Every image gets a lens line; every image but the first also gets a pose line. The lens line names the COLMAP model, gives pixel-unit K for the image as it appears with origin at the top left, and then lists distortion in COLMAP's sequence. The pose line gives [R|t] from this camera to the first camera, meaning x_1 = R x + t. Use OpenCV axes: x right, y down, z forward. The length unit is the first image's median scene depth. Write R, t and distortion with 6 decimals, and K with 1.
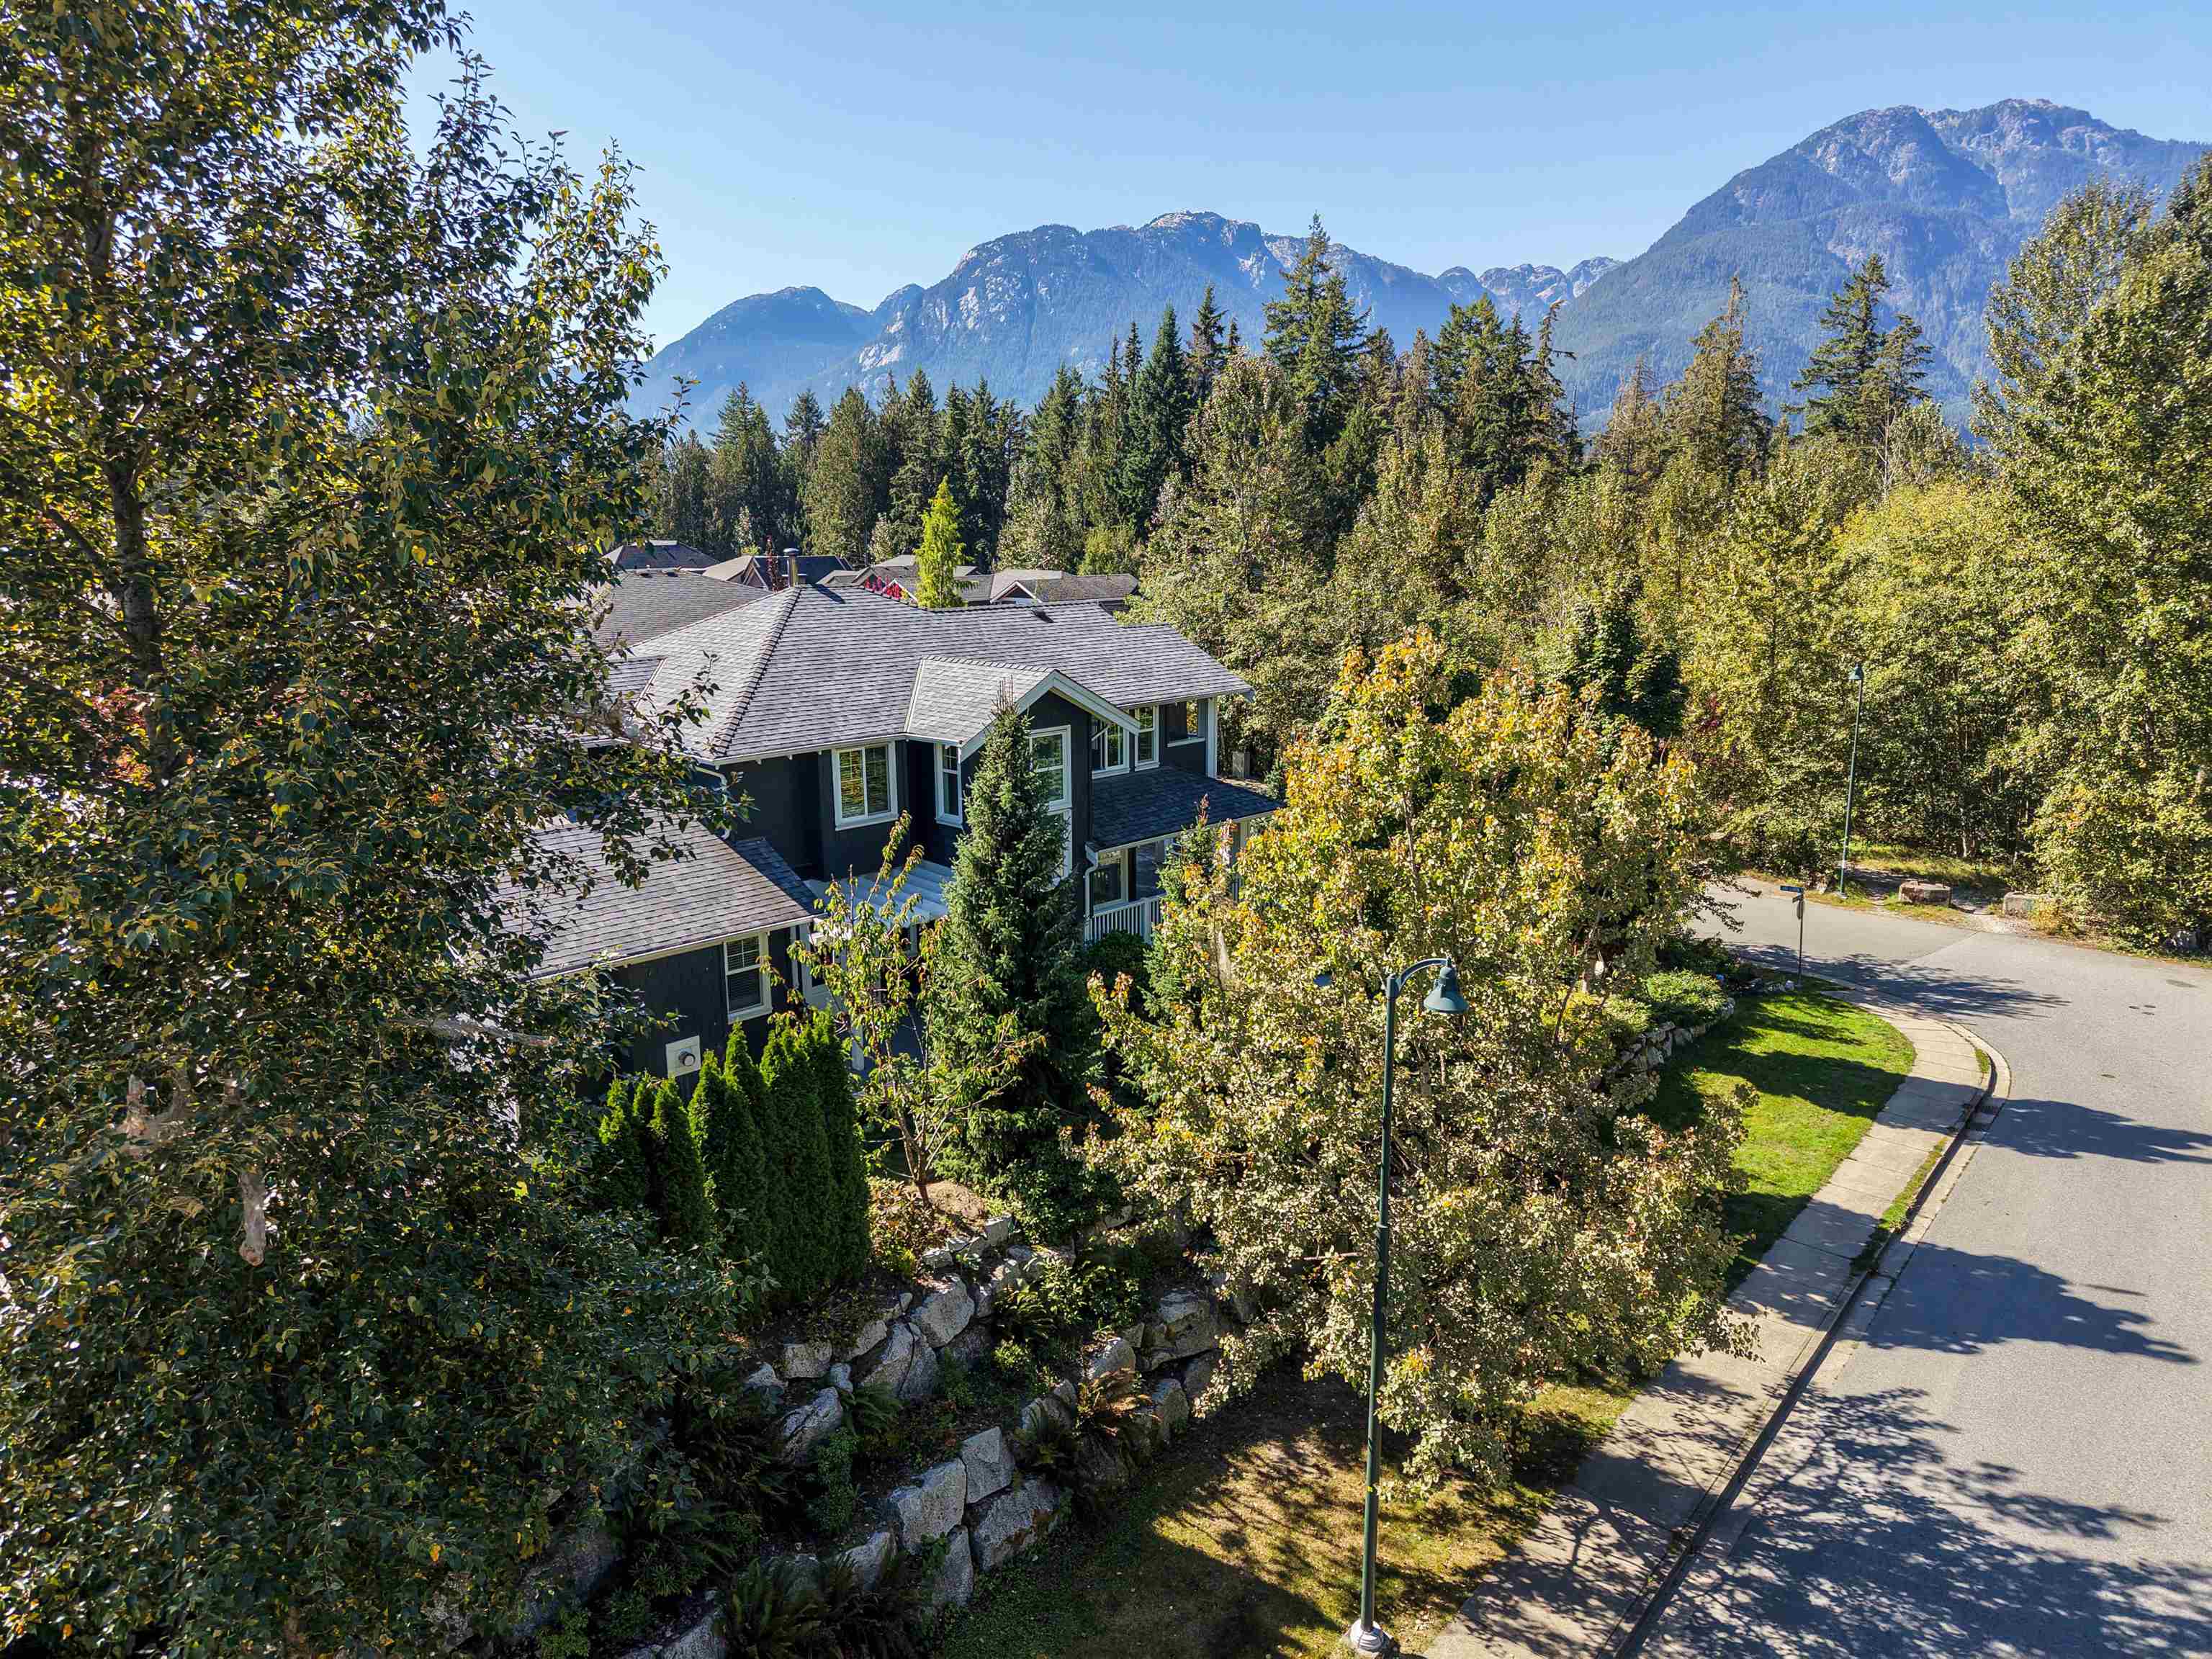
lens RADIAL K [[1508.7, 0, 1106.0], [0, 1508.7, 829.5], [0, 0, 1]] dist [-0.000160, -0.000239]
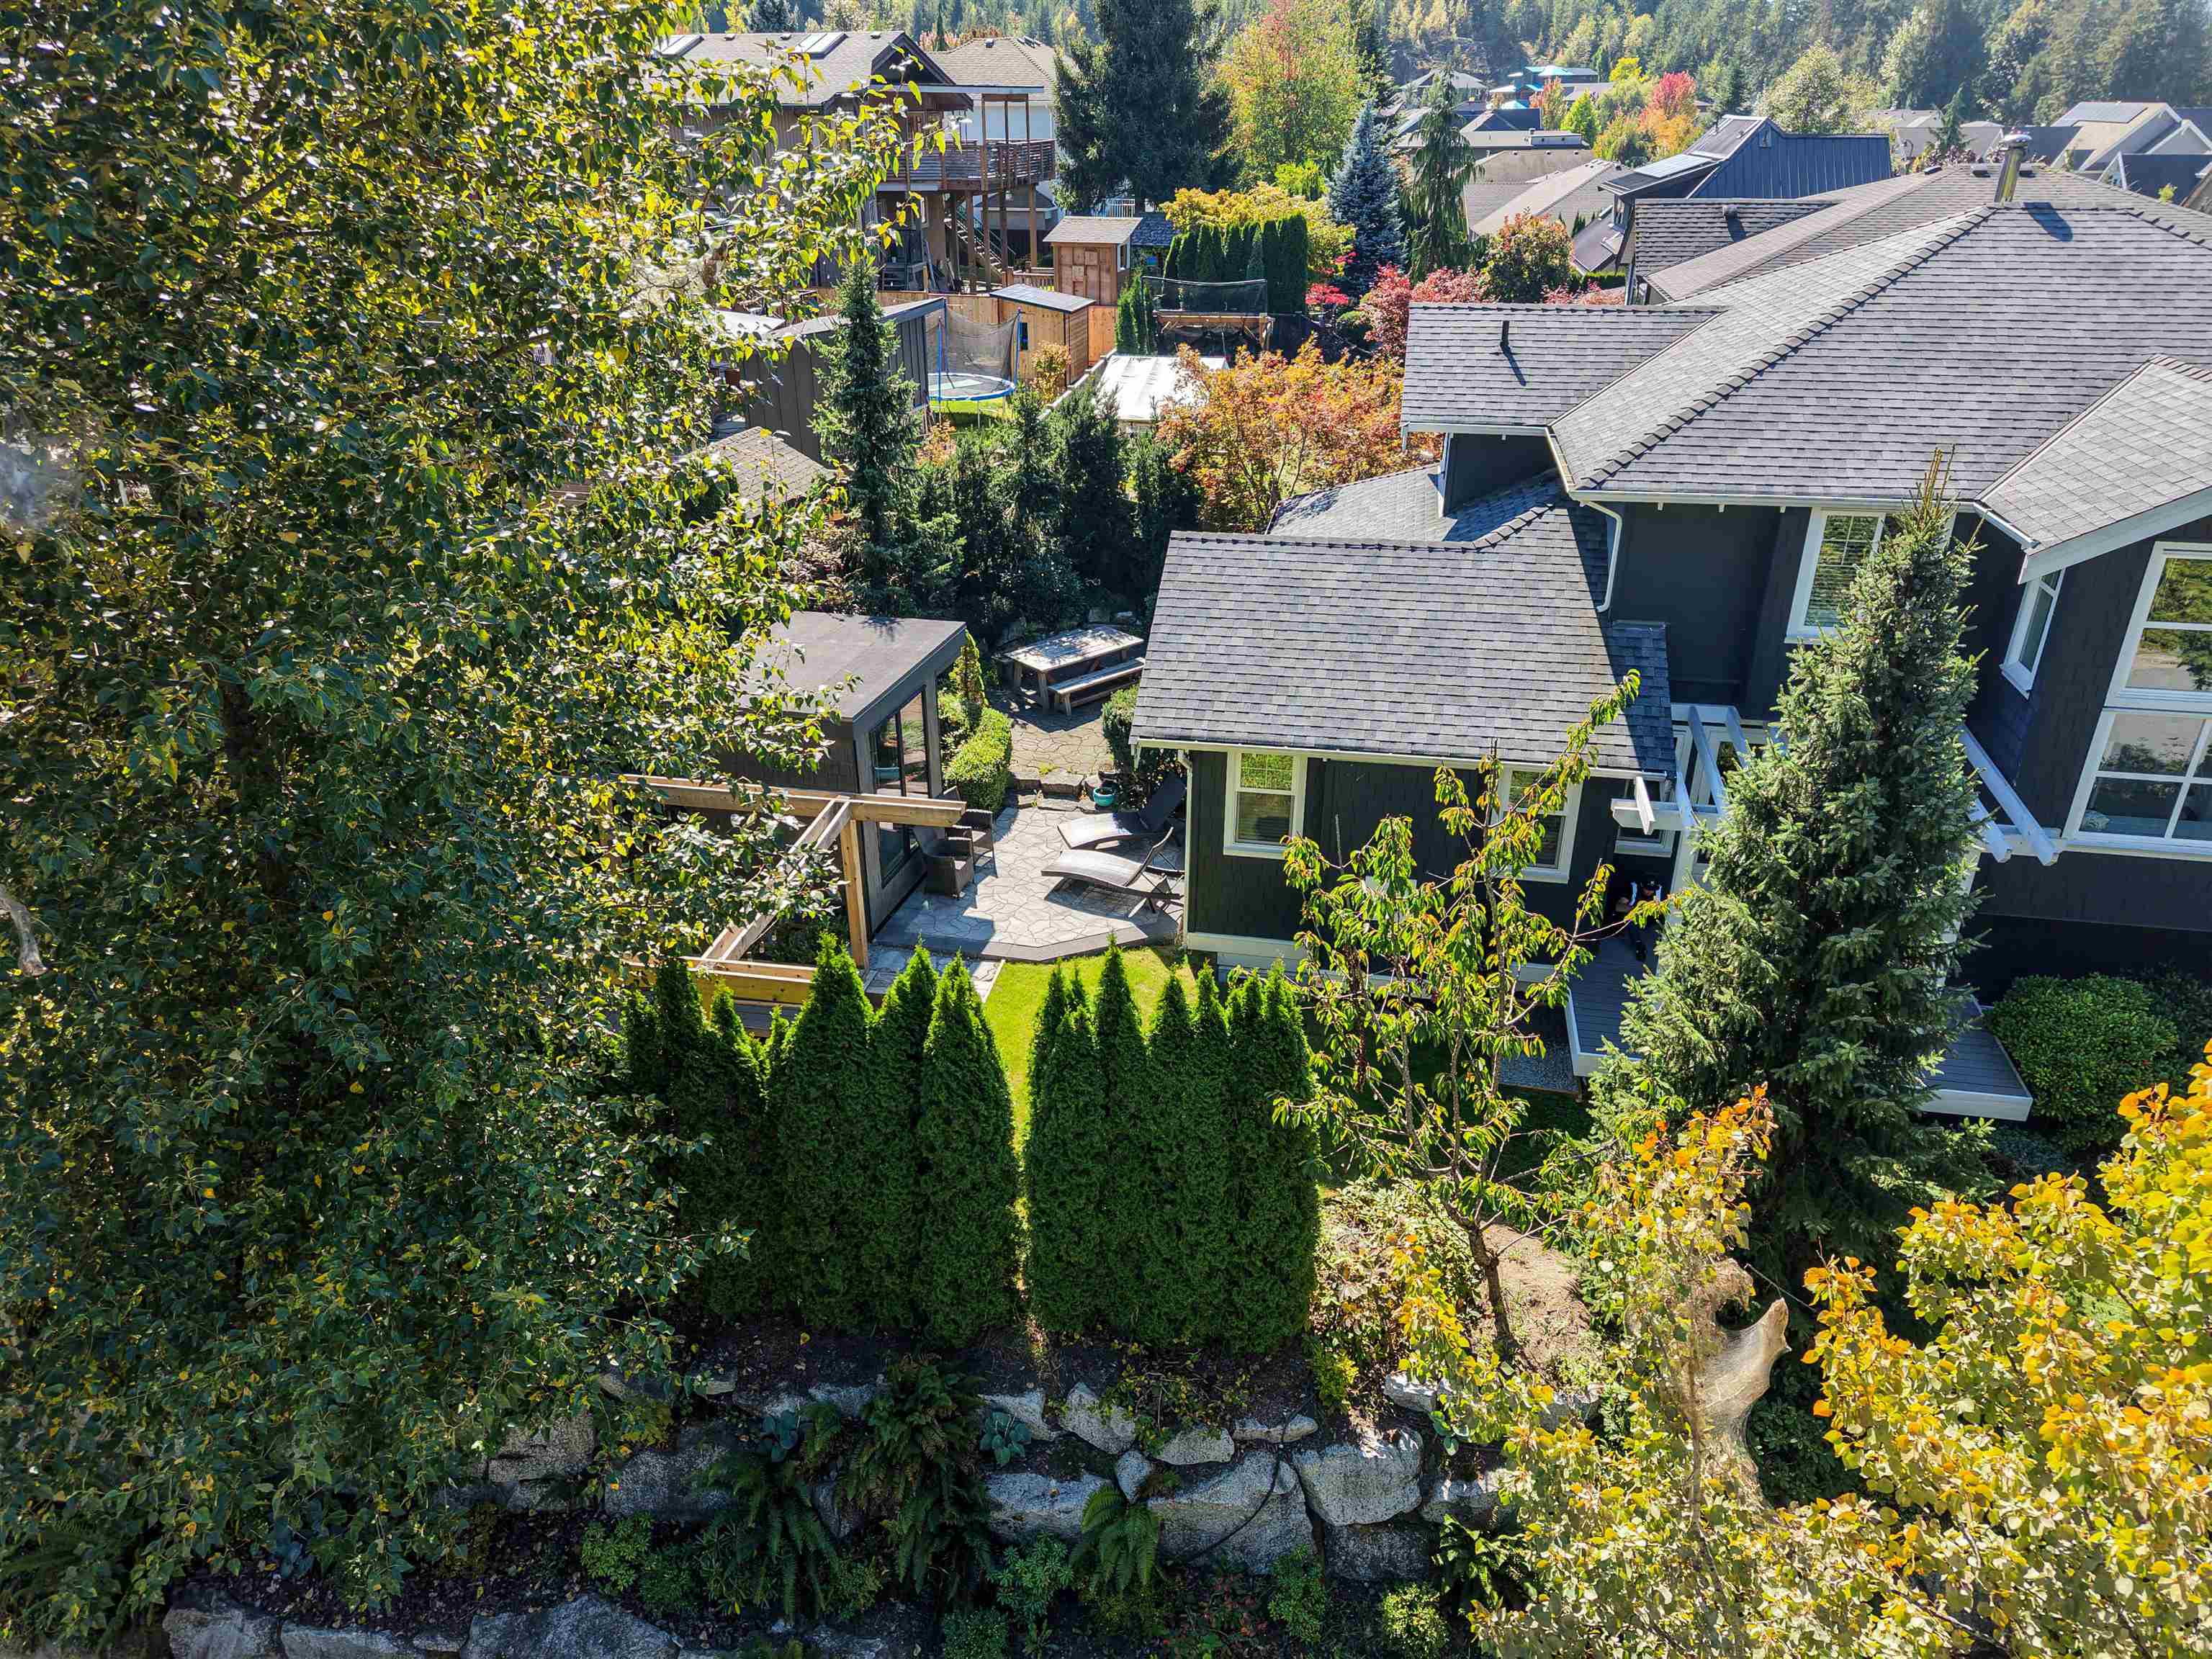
lens RADIAL K [[1508.7, 0, 1106.0], [0, 1508.7, 829.5], [0, 0, 1]] dist [-0.000160, -0.000239]
pose [[0.545089, 0.358725, -0.757756, 0.205814], [-0.157793, 0.931580, 0.327506, -0.112103], [0.823395, -0.058951, 0.564399, 0.575901]]
